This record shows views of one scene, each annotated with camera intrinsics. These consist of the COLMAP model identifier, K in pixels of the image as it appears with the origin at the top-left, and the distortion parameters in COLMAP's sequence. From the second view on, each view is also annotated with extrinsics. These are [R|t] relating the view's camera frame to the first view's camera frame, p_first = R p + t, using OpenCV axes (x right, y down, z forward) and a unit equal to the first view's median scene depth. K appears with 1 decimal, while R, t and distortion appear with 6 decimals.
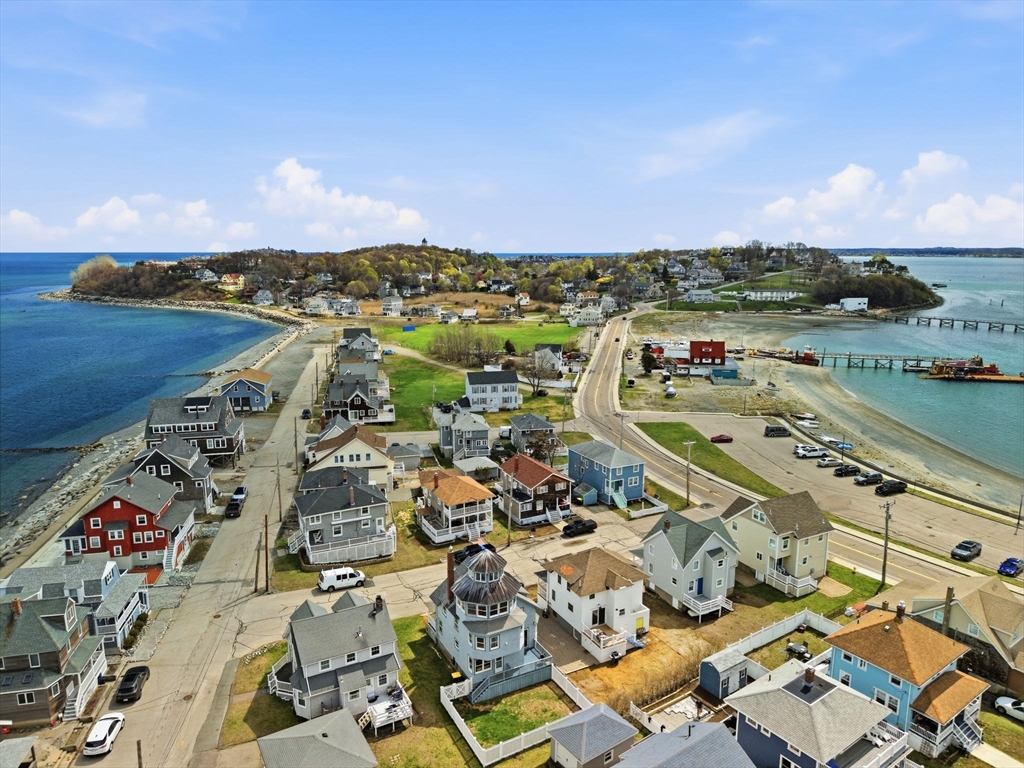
lens RADIAL K [[659.5, 0, 515.4], [0, 659.5, 369.2], [0, 0, 1]] dist [0.096339, -0.108320]
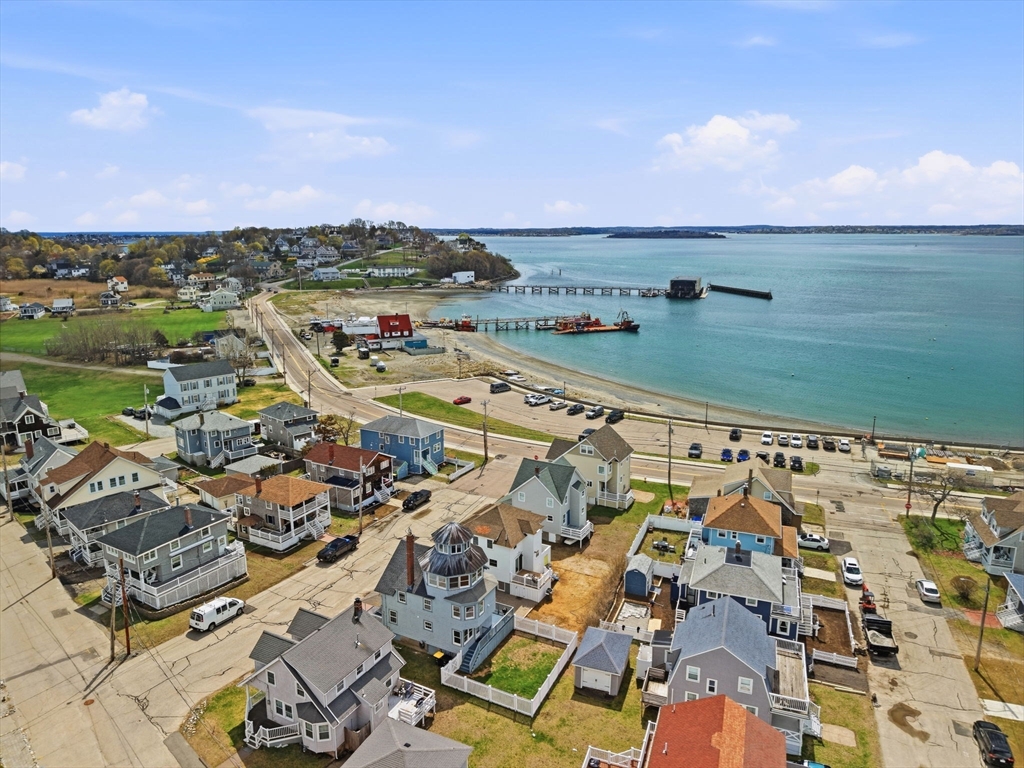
lens RADIAL K [[659.5, 0, 515.4], [0, 659.5, 369.2], [0, 0, 1]] dist [0.096339, -0.108320]
pose [[0.843825, -0.114098, 0.524348, -0.189682], [0.097663, 0.993469, 0.059011, -0.000942], [-0.527657, 0.001414, 0.849457, 0.047569]]
